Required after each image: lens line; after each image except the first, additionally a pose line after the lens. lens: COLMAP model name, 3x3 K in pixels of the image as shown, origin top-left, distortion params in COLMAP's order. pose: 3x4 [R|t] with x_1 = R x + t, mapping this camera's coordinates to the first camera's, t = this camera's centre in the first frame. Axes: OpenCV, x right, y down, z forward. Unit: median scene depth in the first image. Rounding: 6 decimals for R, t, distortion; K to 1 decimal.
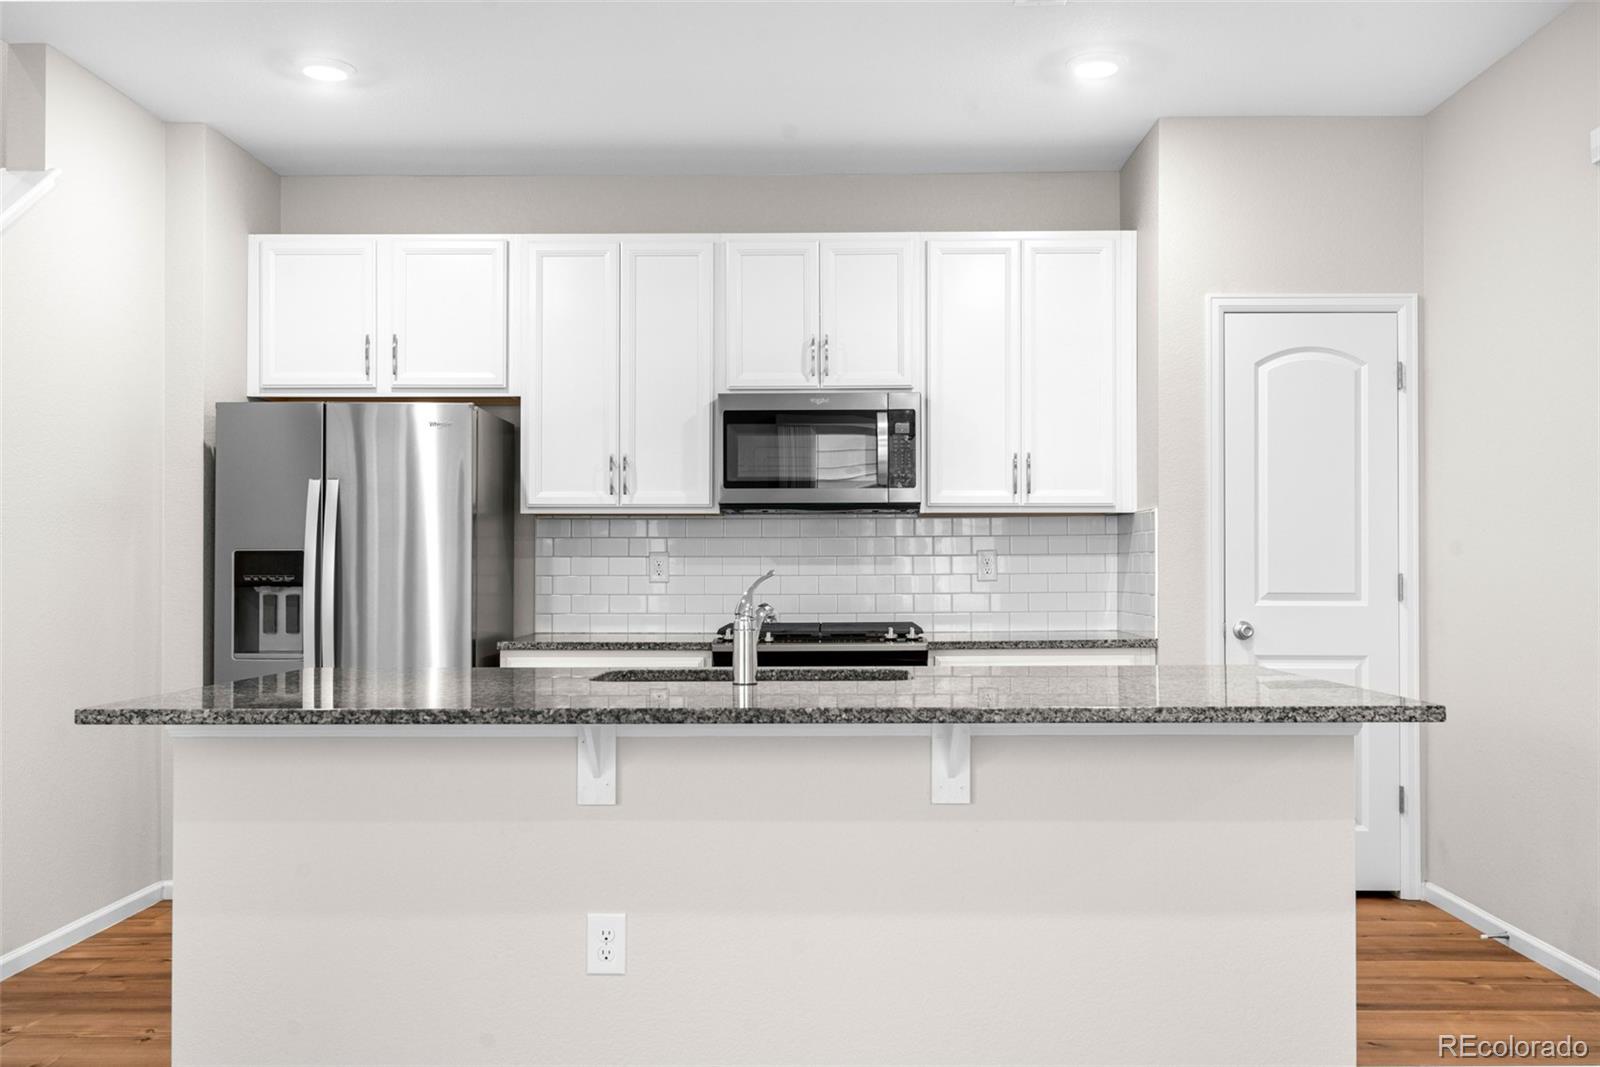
lens RADIAL K [[1355.0, 0, 802.9], [0, 1355.0, 553.5], [0, 0, 1]] dist [-0.006792, 0.003512]
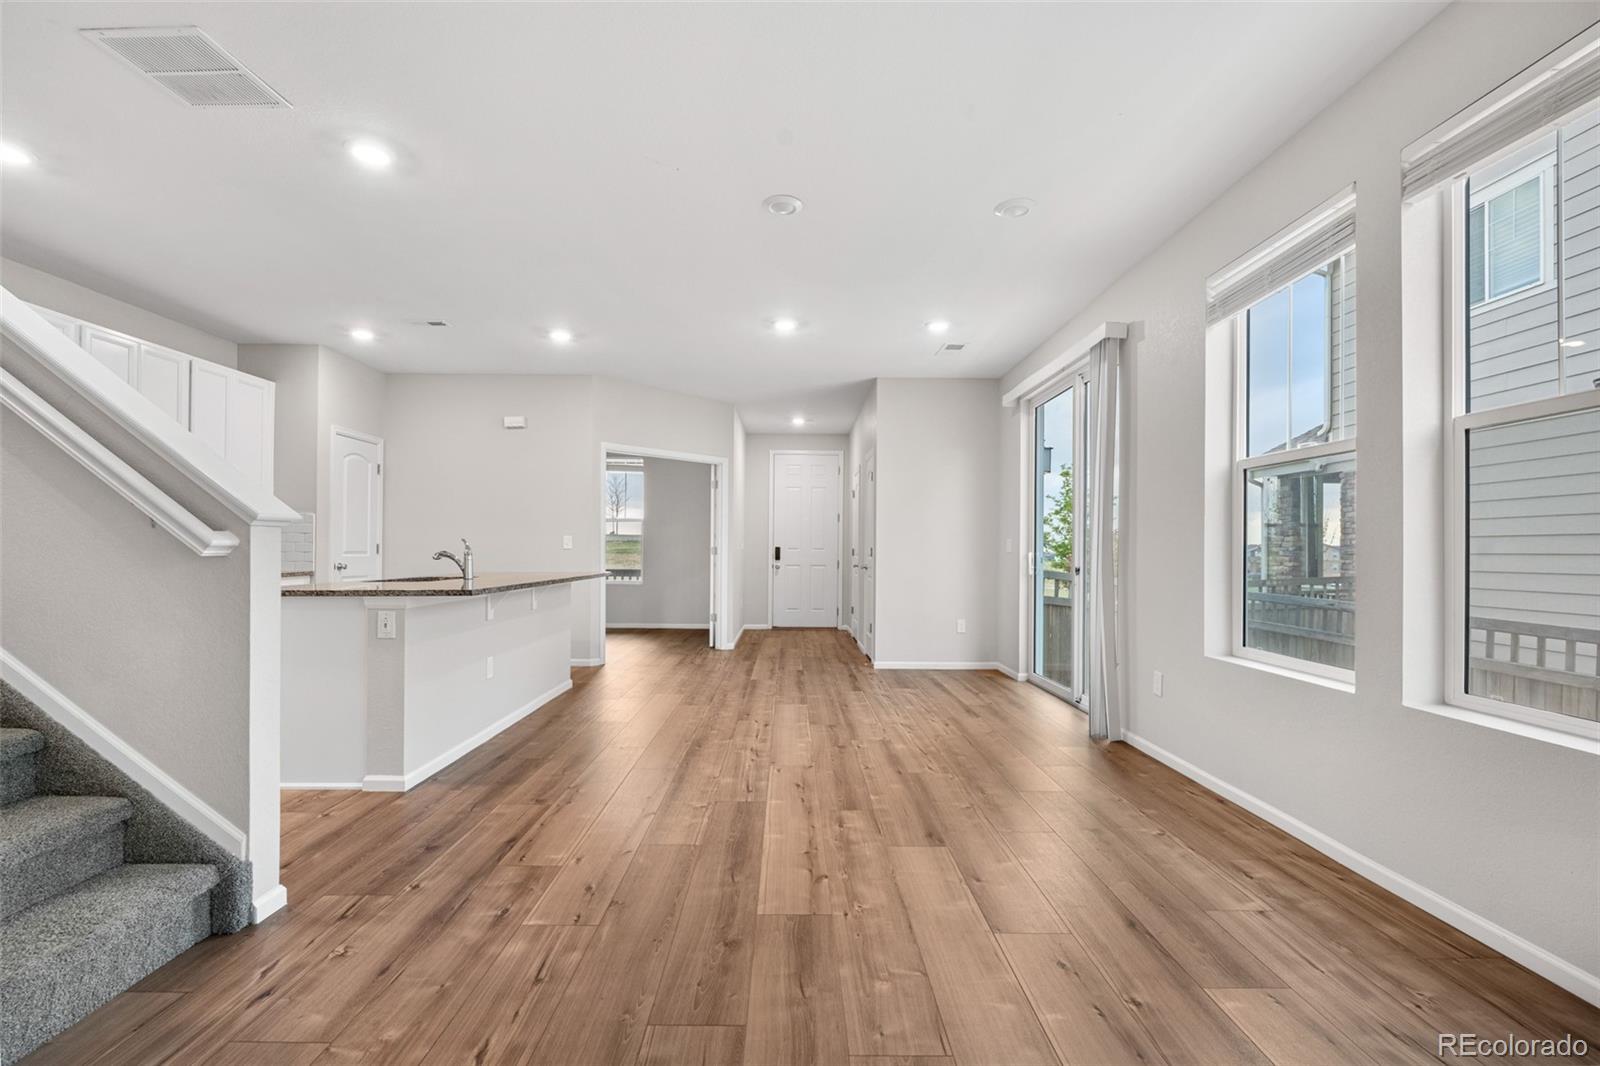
lens RADIAL K [[698.1, 0, 799.1], [0, 698.1, 548.4], [0, 0, 1]] dist [-0.004504, 0.000218]
pose [[-0.025161, 0.003997, 0.999675, -0.877795], [-0.014835, 0.999880, -0.004371, 0.016476], [-0.999573, -0.014941, -0.025098, 0.195519]]
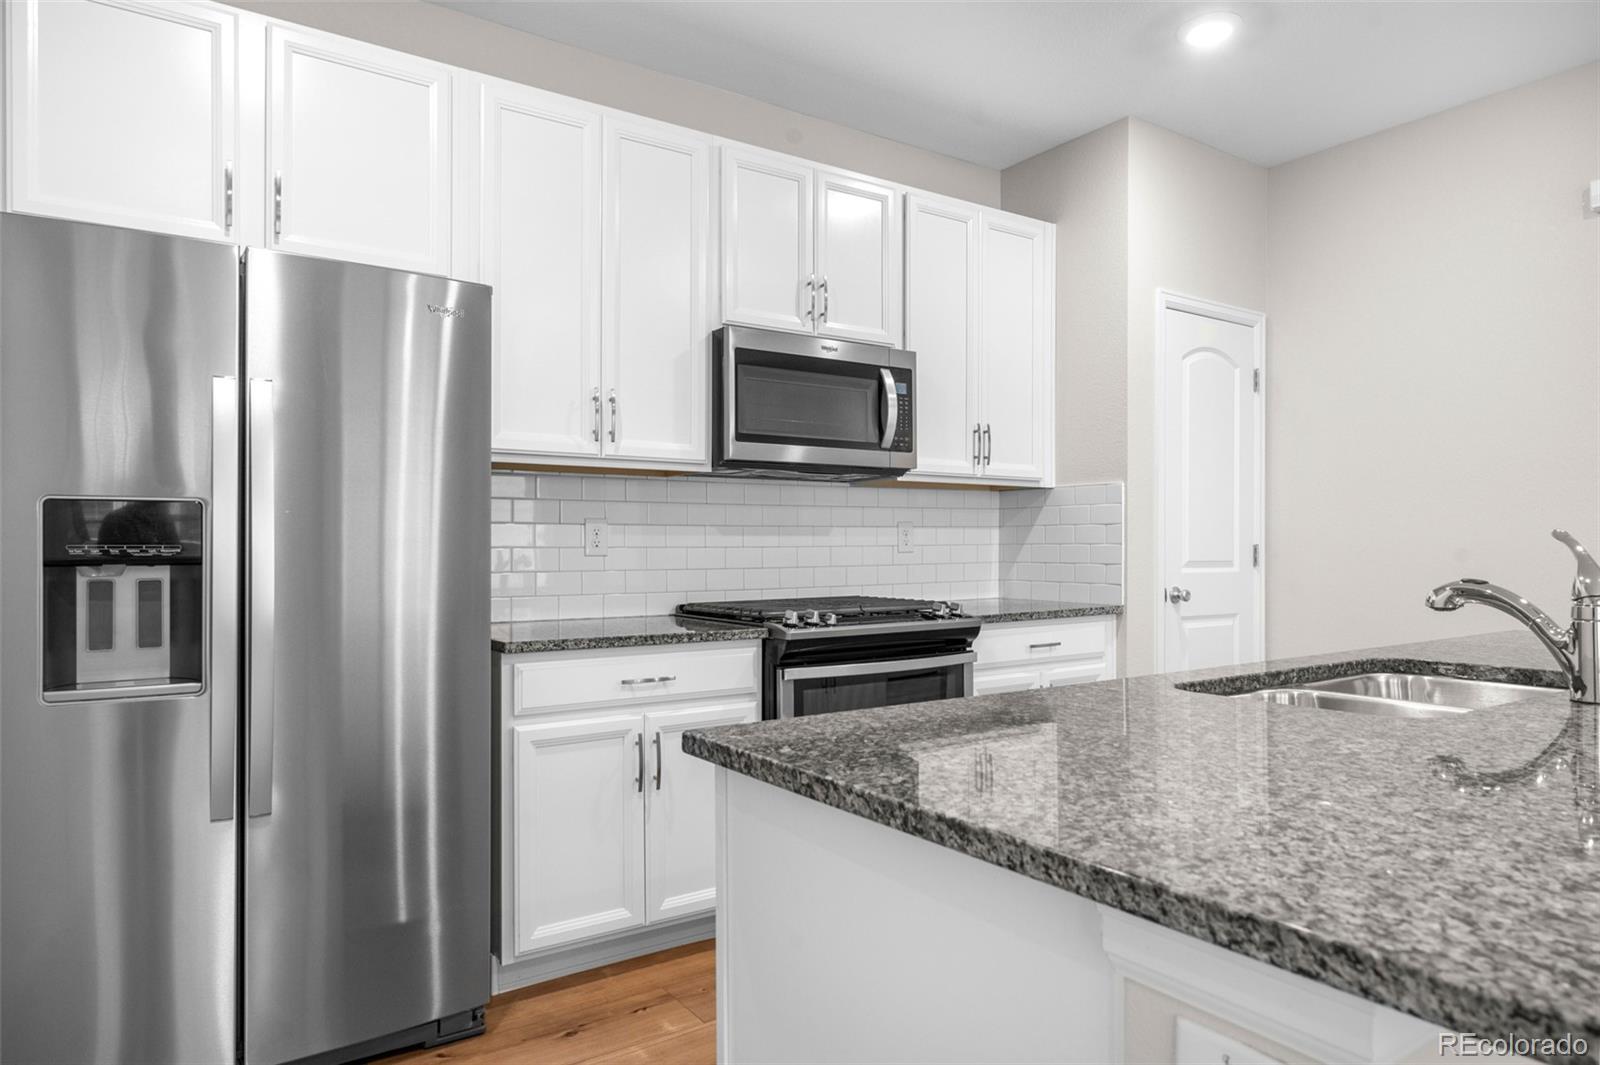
lens RADIAL K [[990.3, 0, 802.2], [0, 990.3, 542.9], [0, 0, 1]] dist [0.001053, 0.000281]
pose [[0.819781, 0.001497, 0.572675, -0.368548], [-0.005392, 0.999972, 0.005104, 0.010650], [-0.572652, -0.007272, 0.819767, 0.472668]]
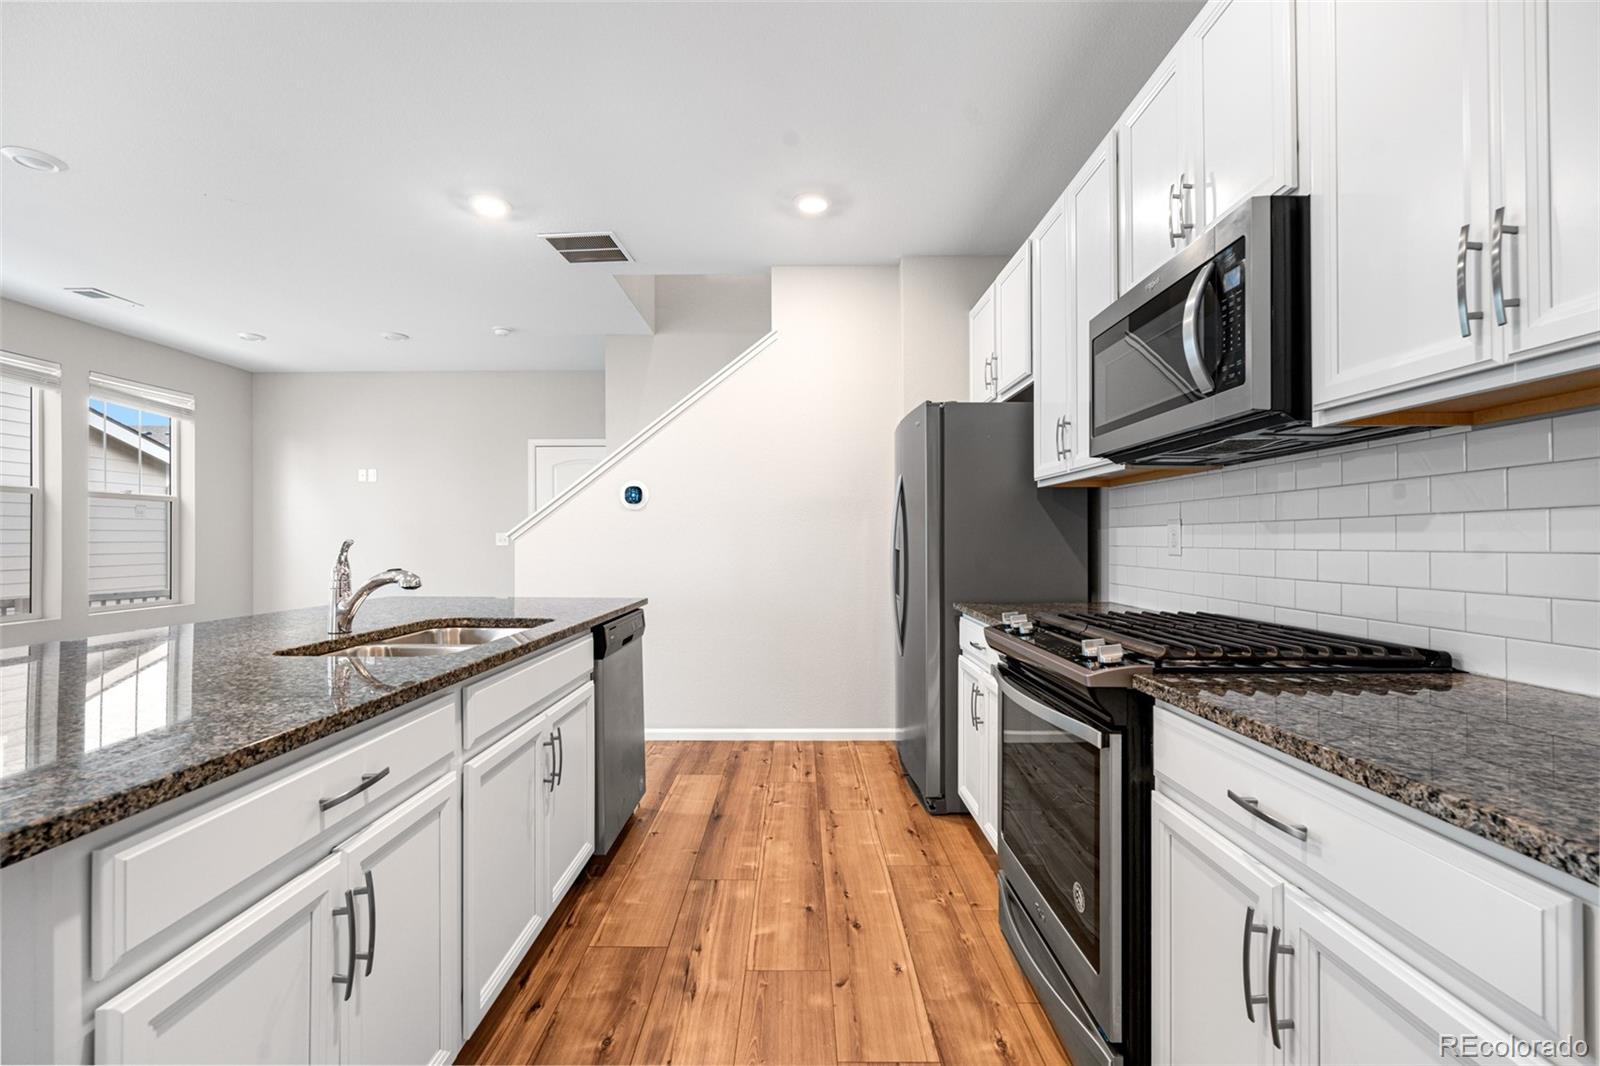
lens RADIAL K [[698.1, 0, 799.1], [0, 698.1, 548.4], [0, 0, 1]] dist [-0.004504, 0.000218]
pose [[0.011646, 0.010694, -0.999875, 0.345648], [0.010129, 0.999890, 0.010812, 0.010359], [0.999881, -0.010254, 0.011536, 0.812740]]
